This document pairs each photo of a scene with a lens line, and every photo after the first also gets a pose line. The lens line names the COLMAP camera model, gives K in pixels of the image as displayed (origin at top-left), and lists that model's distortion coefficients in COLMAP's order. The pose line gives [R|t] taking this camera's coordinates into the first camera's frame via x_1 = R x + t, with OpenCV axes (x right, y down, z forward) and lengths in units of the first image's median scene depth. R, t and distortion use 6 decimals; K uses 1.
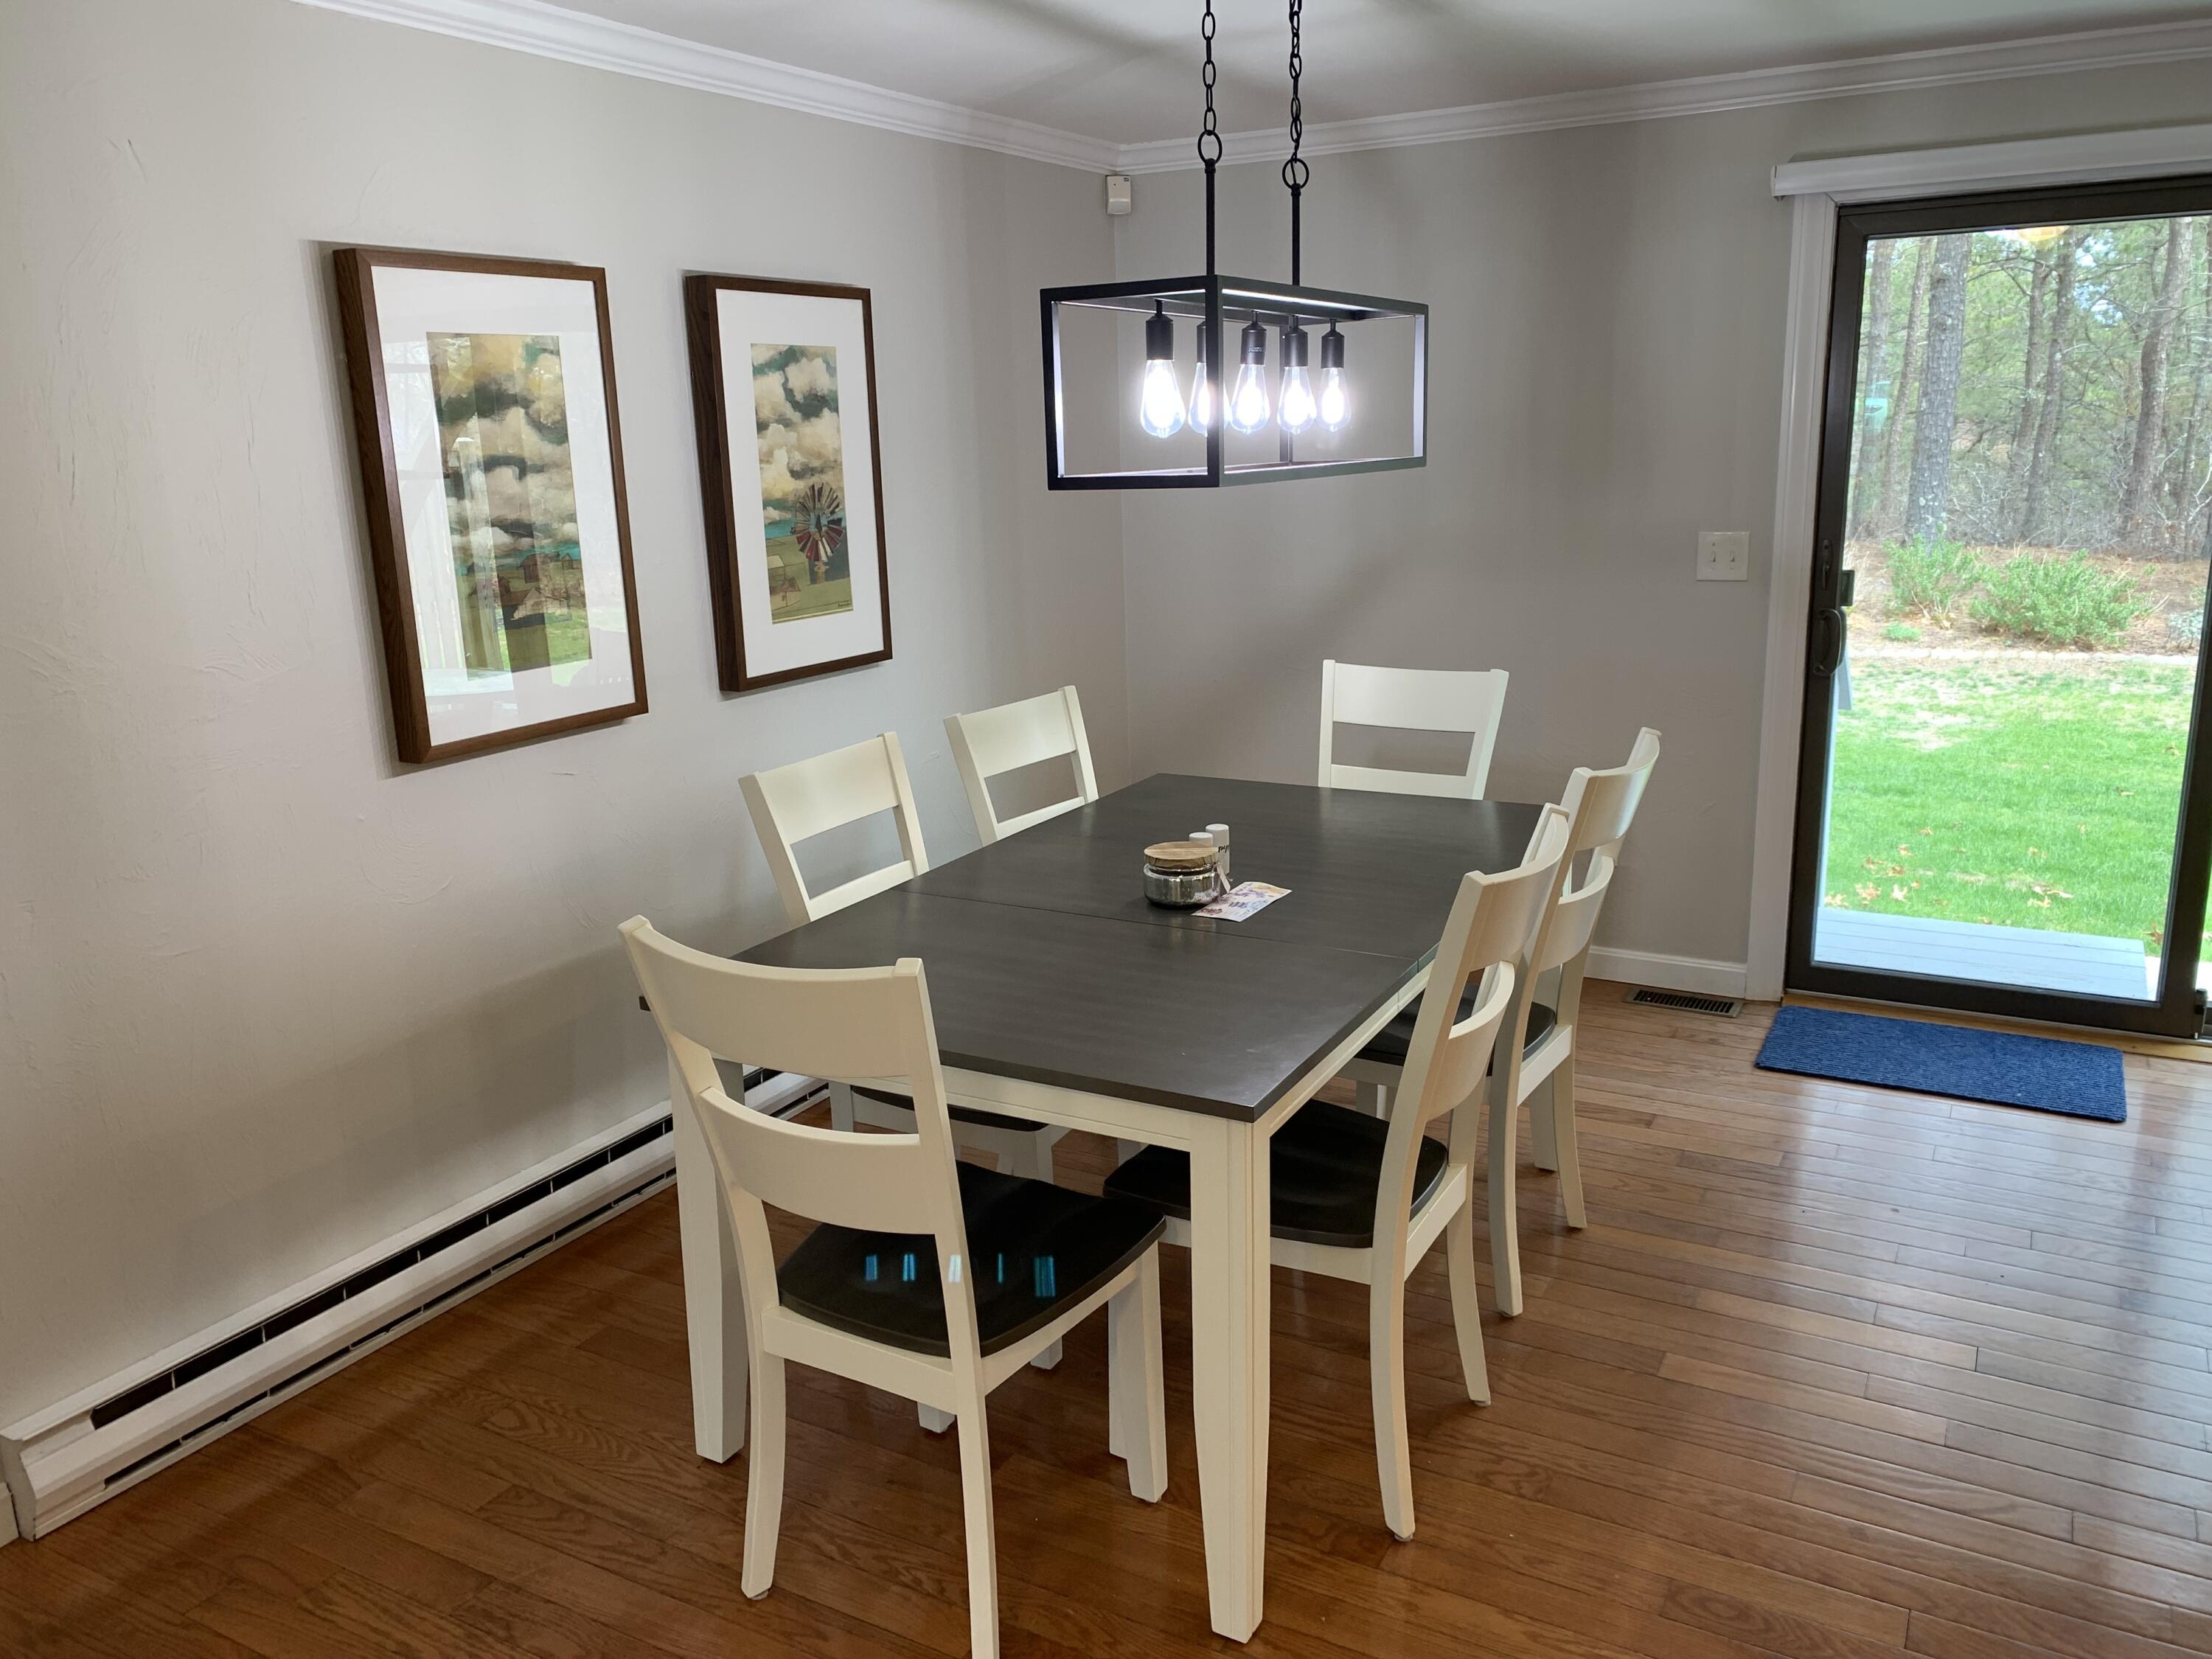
lens RADIAL K [[1665.6, 0, 1102.6], [0, 1665.6, 820.6], [0, 0, 1]] dist [0.039285, -0.031749]
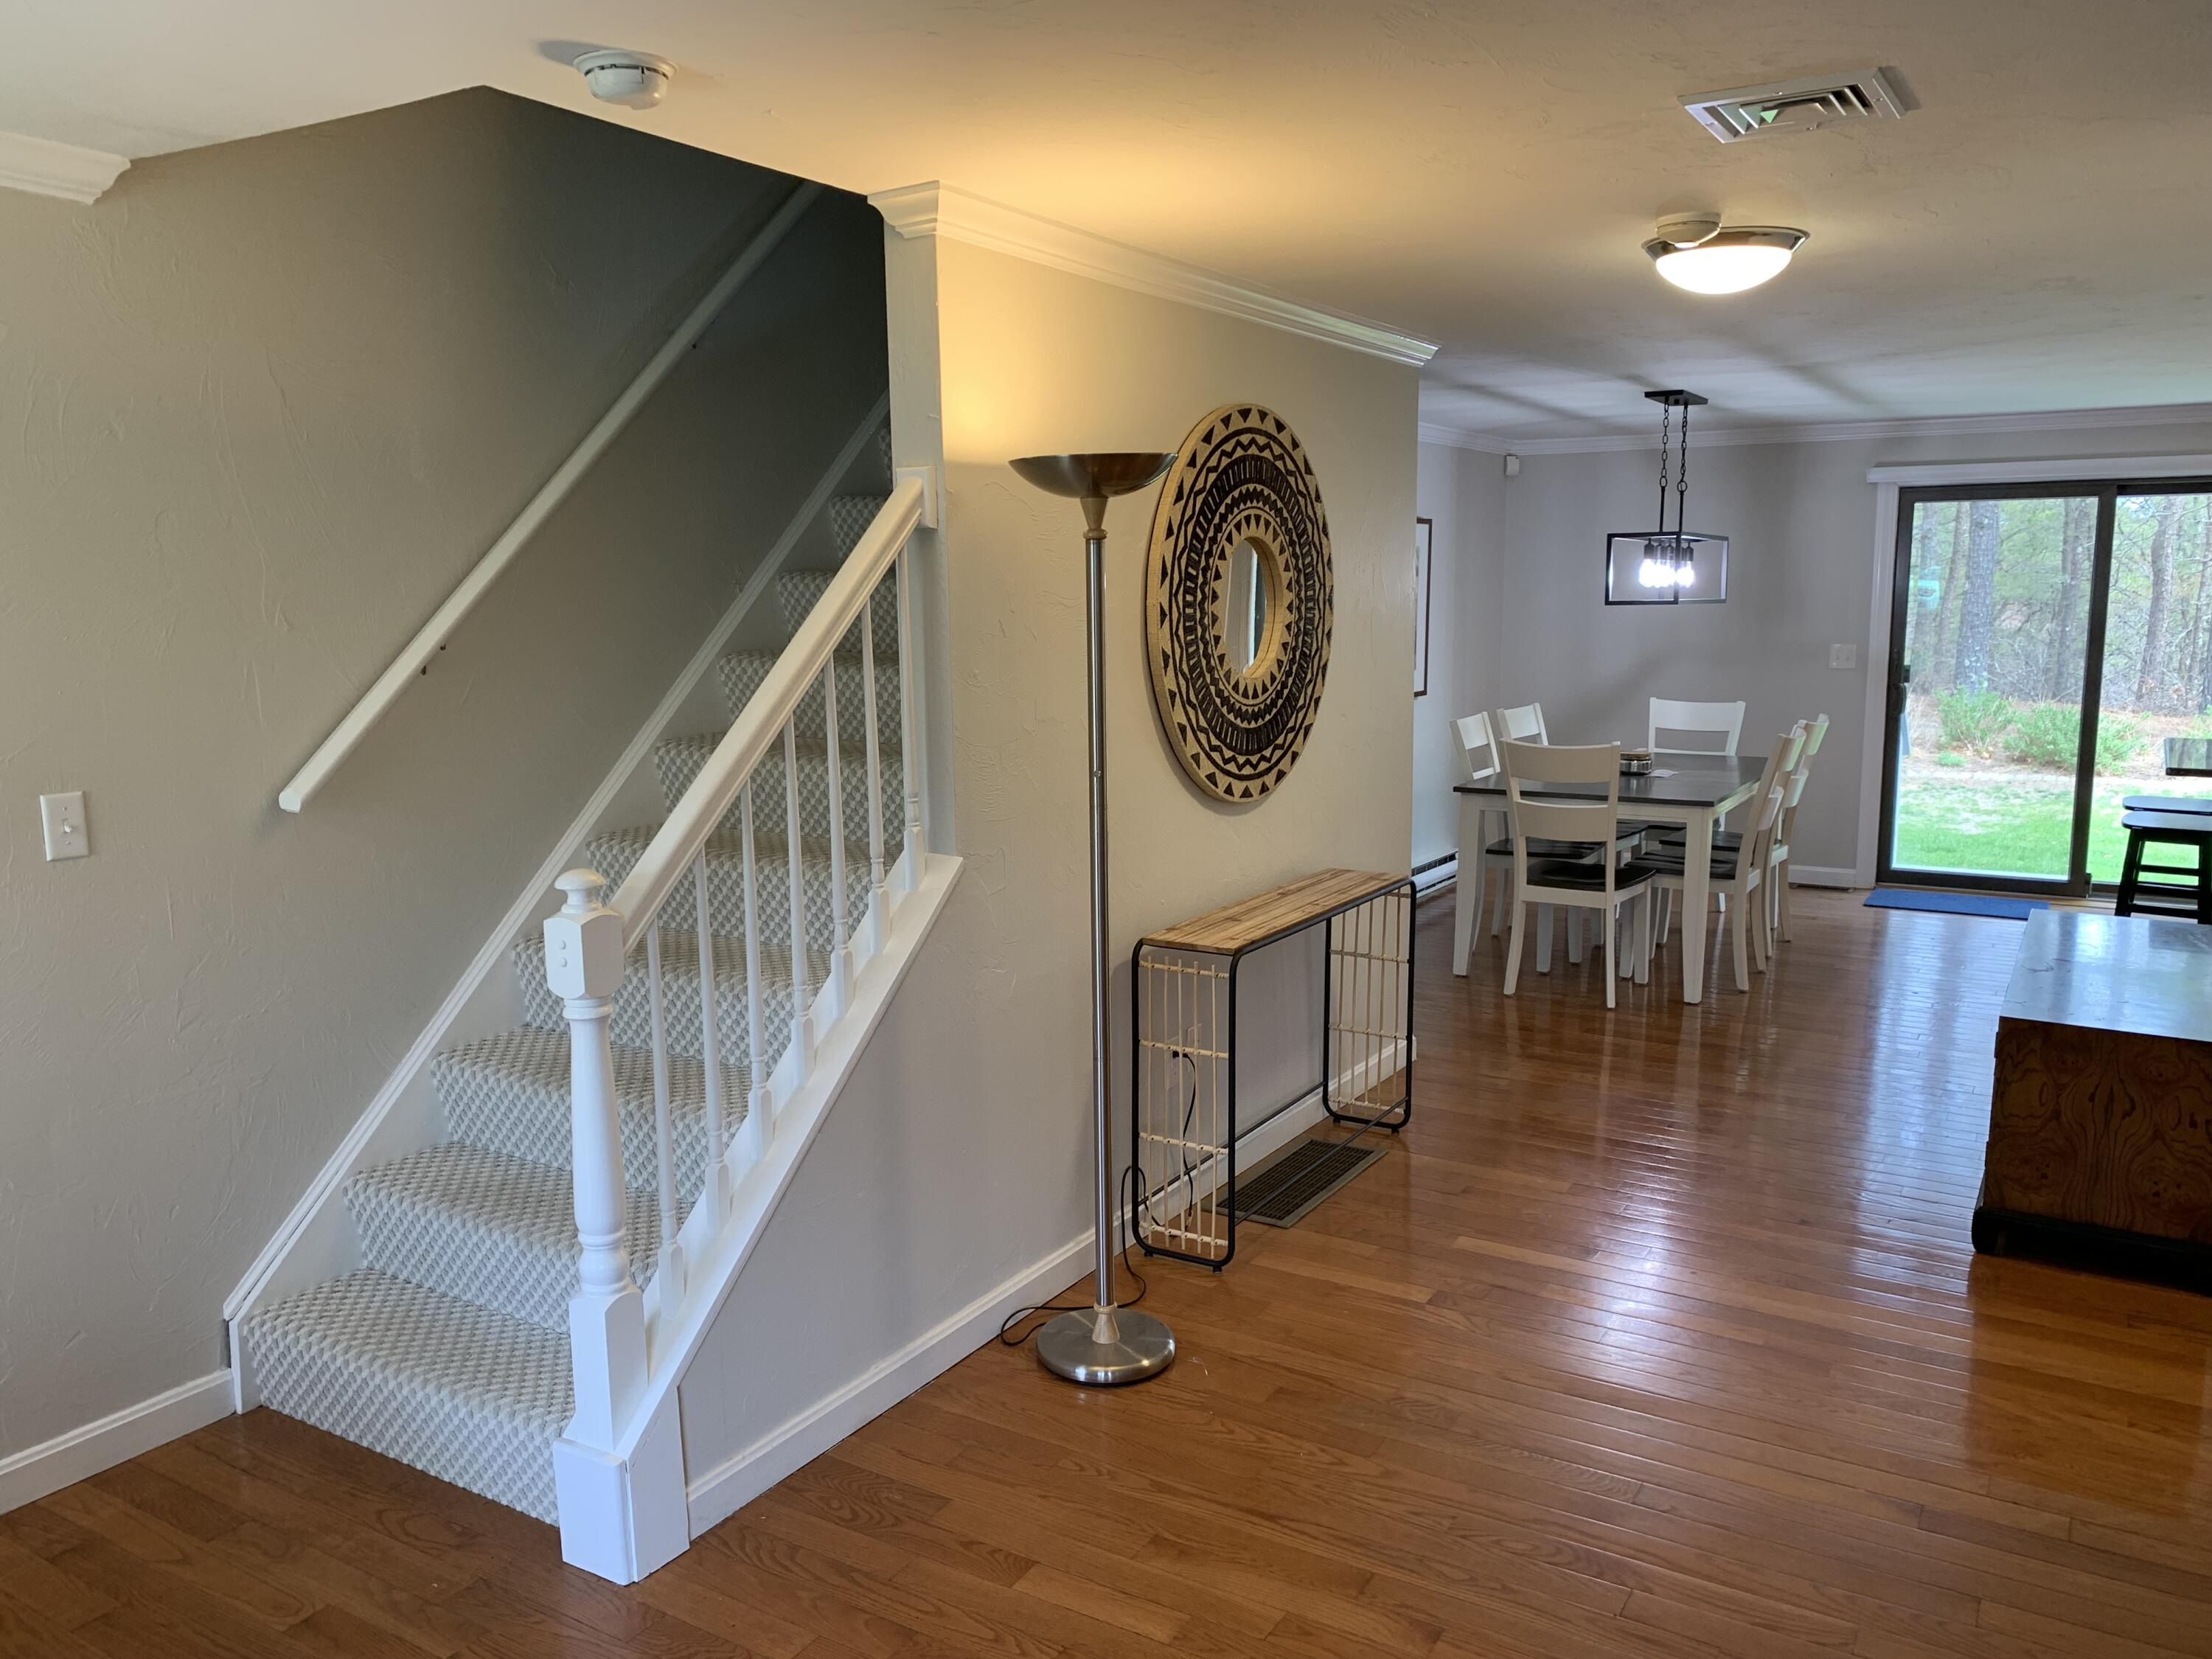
lens RADIAL K [[1665.6, 0, 1111.2], [0, 1665.6, 838.5], [0, 0, 1]] dist [0.039285, -0.031749]
pose [[0.999341, 0.024371, -0.026881, -0.383273], [-0.026561, 0.996083, -0.084343, 0.217896], [0.024720, 0.085002, 0.996074, -0.859741]]
